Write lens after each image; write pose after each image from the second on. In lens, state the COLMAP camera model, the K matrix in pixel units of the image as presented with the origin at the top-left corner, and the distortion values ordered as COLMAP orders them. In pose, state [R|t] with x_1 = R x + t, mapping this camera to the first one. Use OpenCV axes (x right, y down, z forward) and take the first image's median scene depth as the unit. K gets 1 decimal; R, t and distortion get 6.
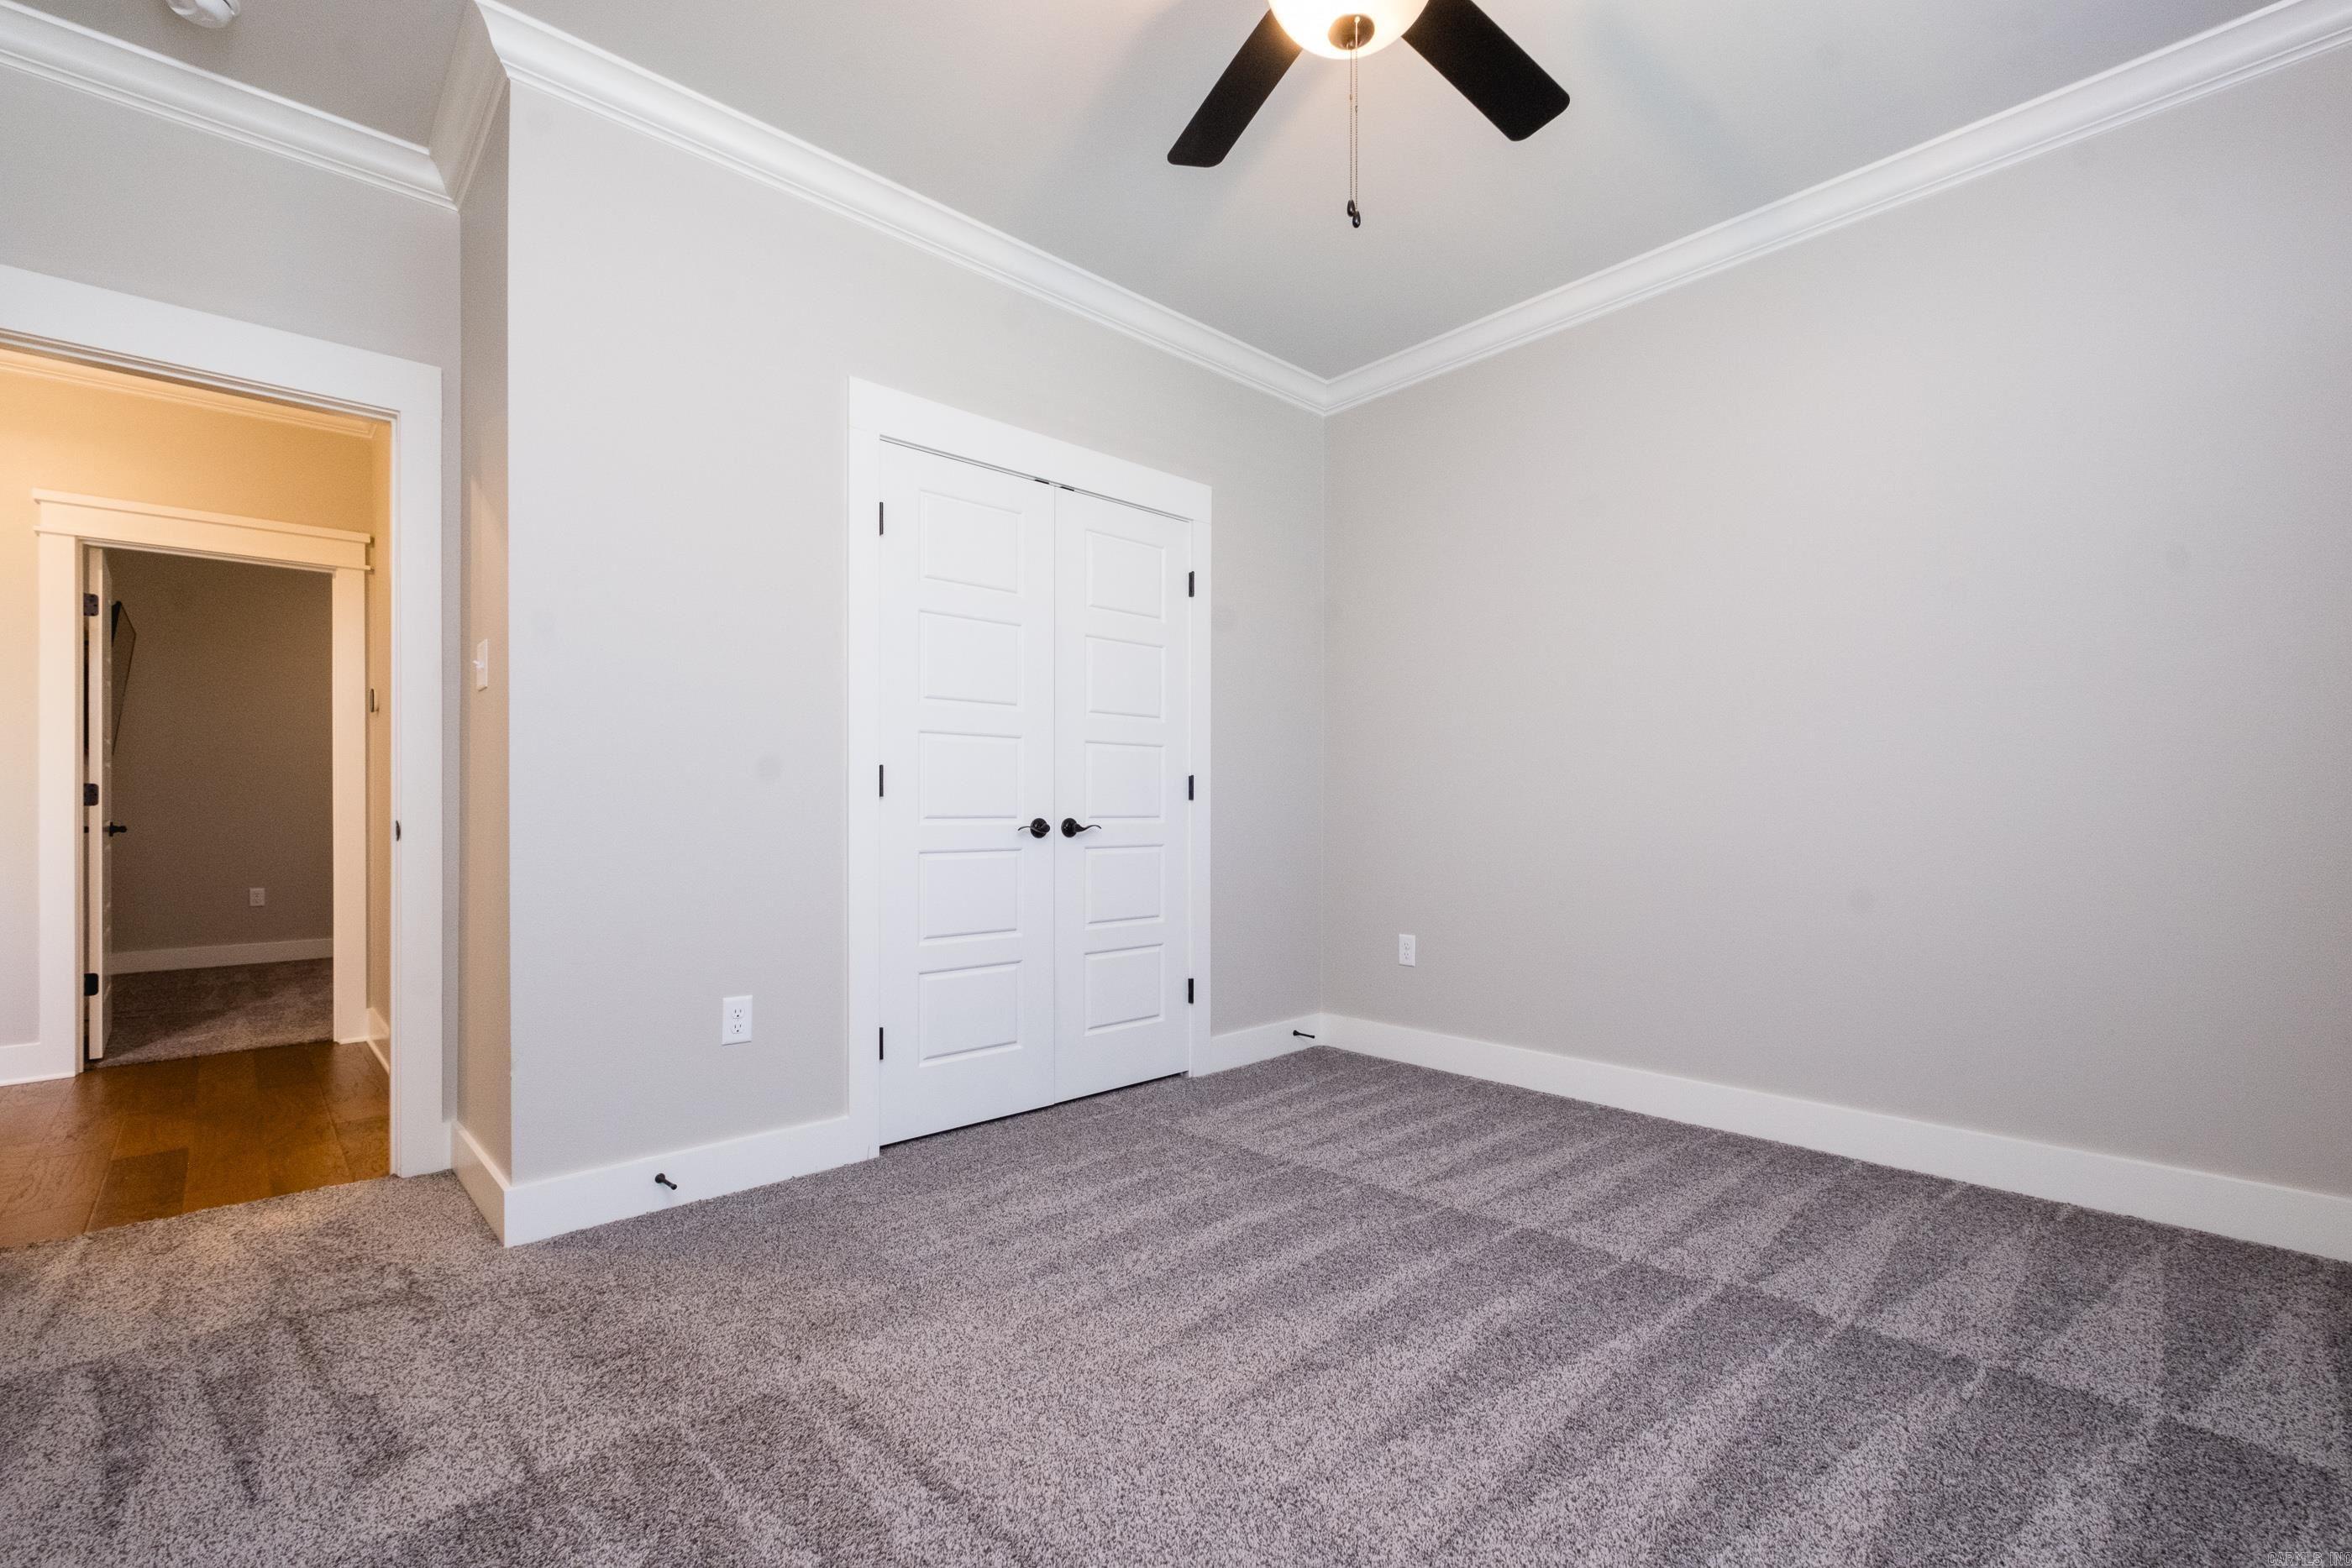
lens RADIAL K [[1011.8, 0, 1194.9], [0, 1011.8, 803.8], [0, 0, 1]] dist [-0.000007, -0.000124]
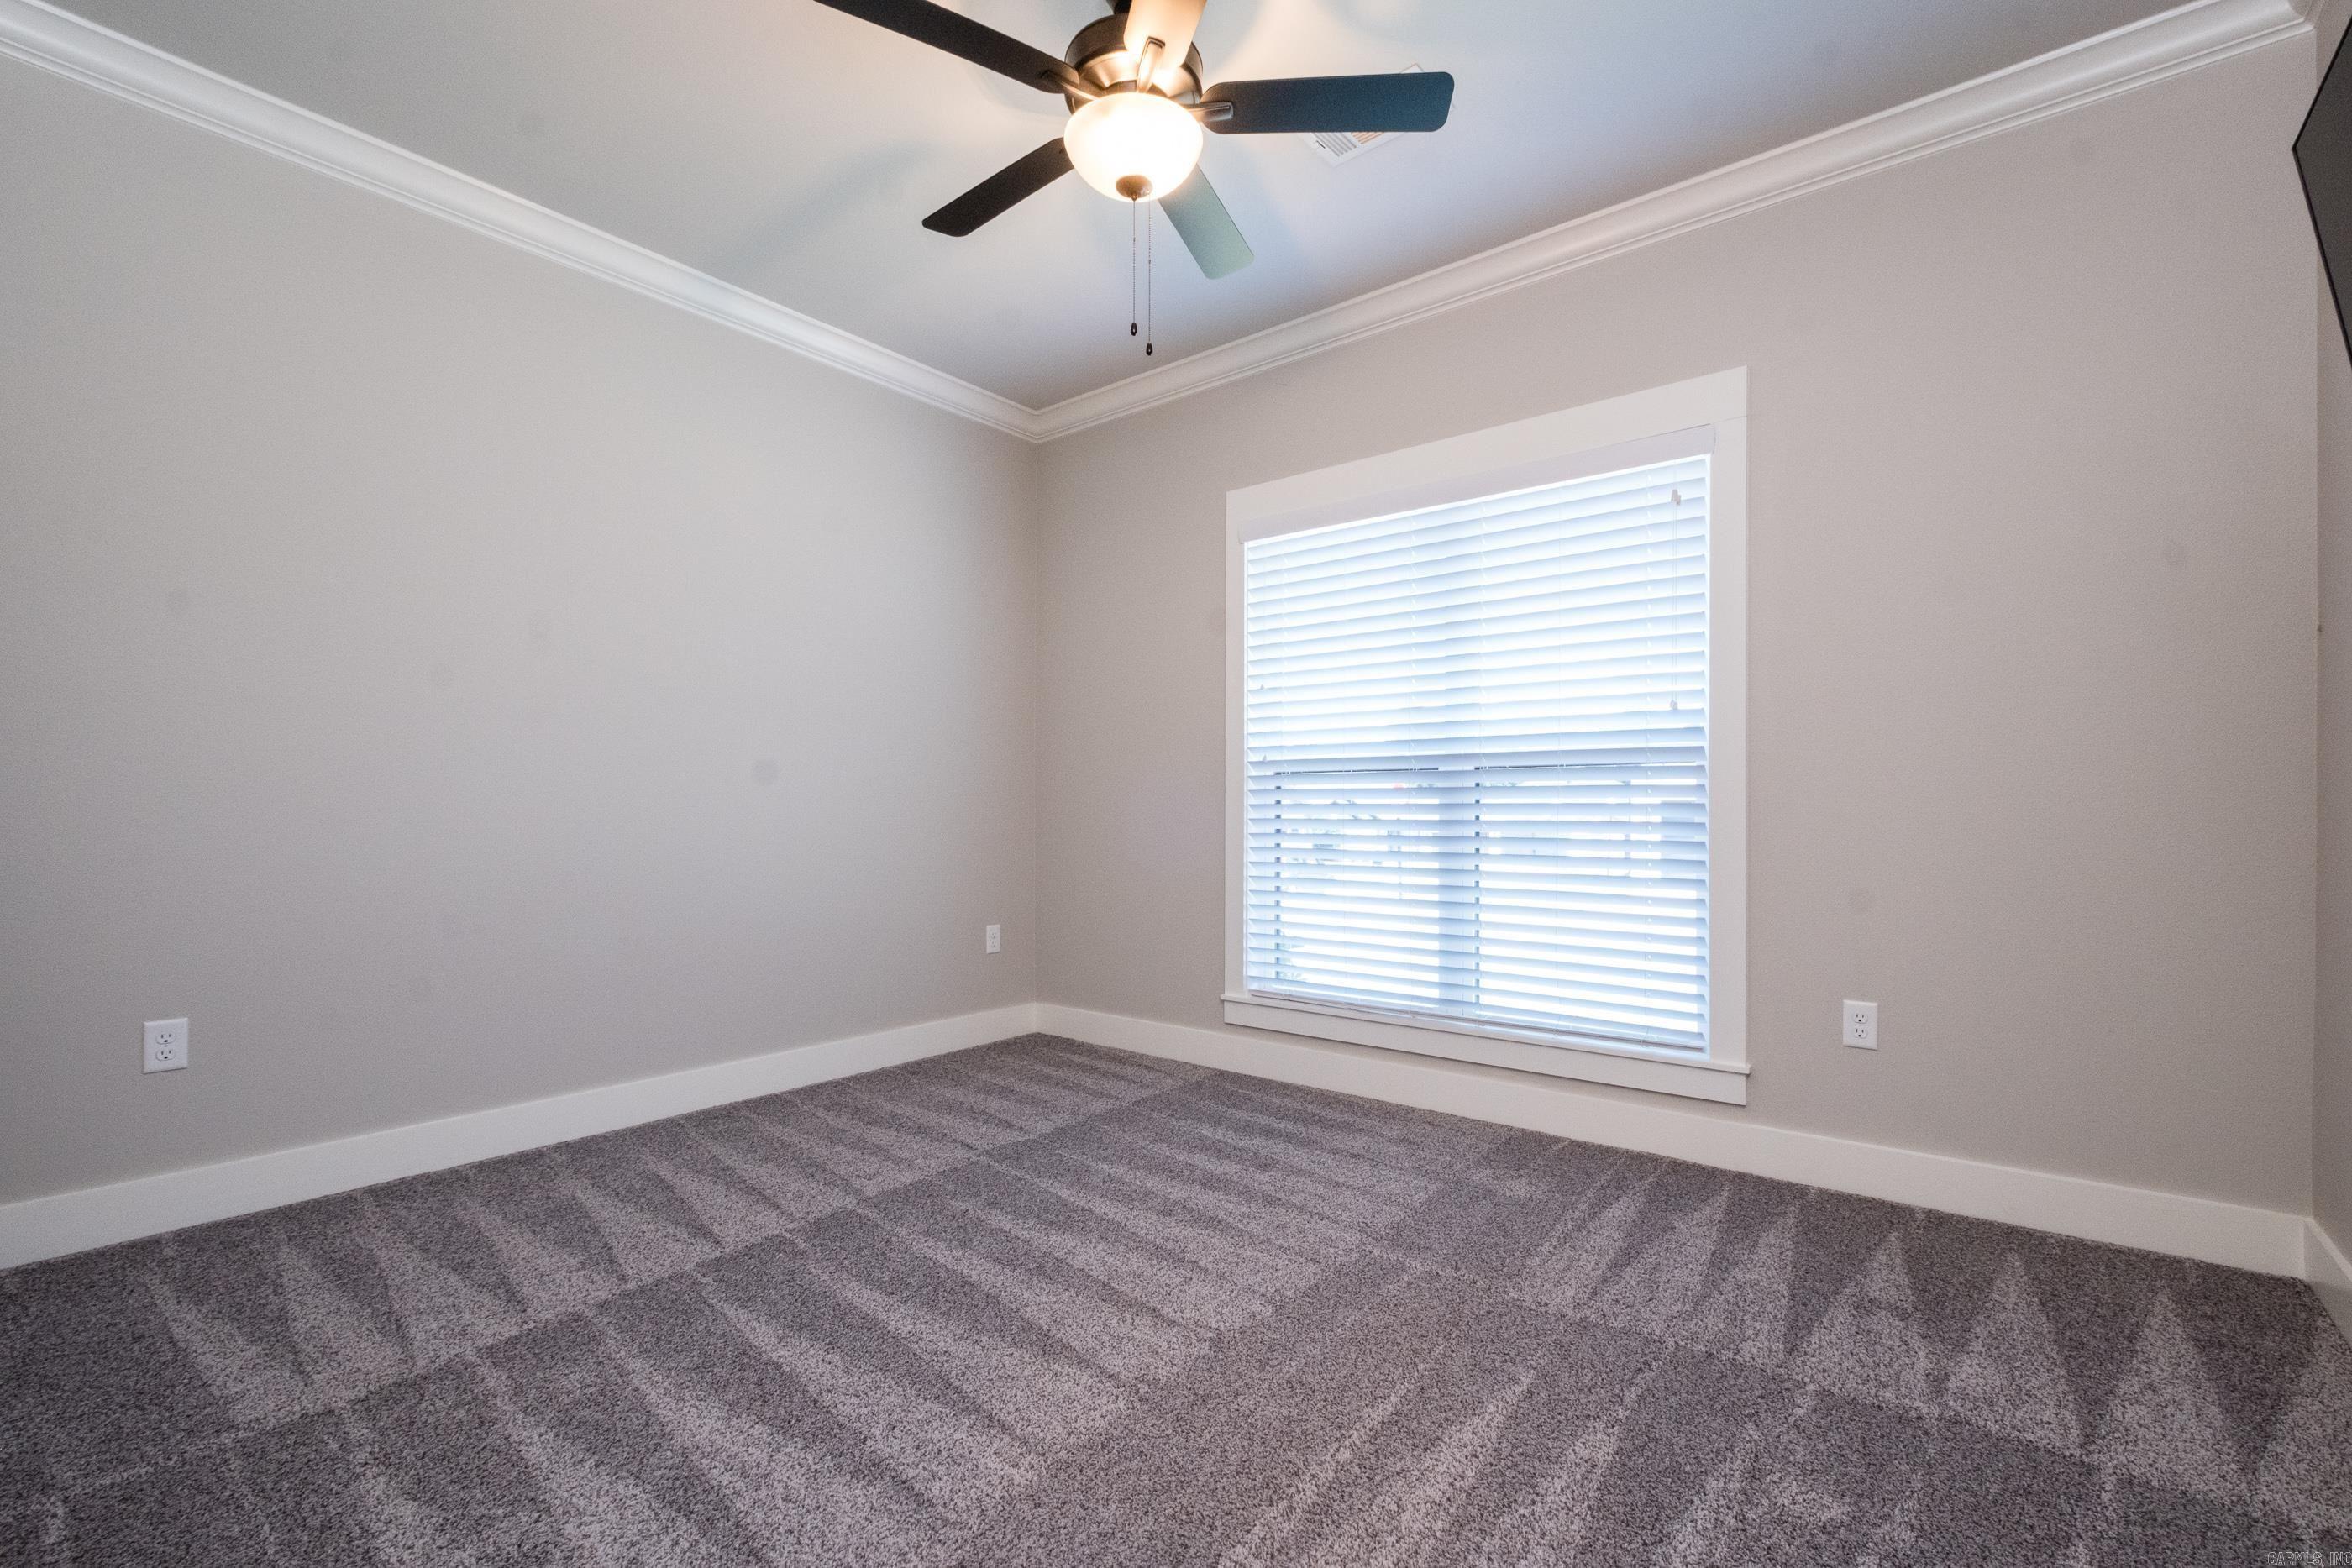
lens RADIAL K [[1022.5, 0, 1182.9], [0, 1022.5, 819.3], [0, 0, 1]] dist [0.000750, -0.000664]
pose [[-0.132782, -0.006935, 0.991121, -0.823073], [-0.007152, 0.999956, 0.006038, 0.004394], [-0.991119, -0.006287, -0.132826, 0.840433]]
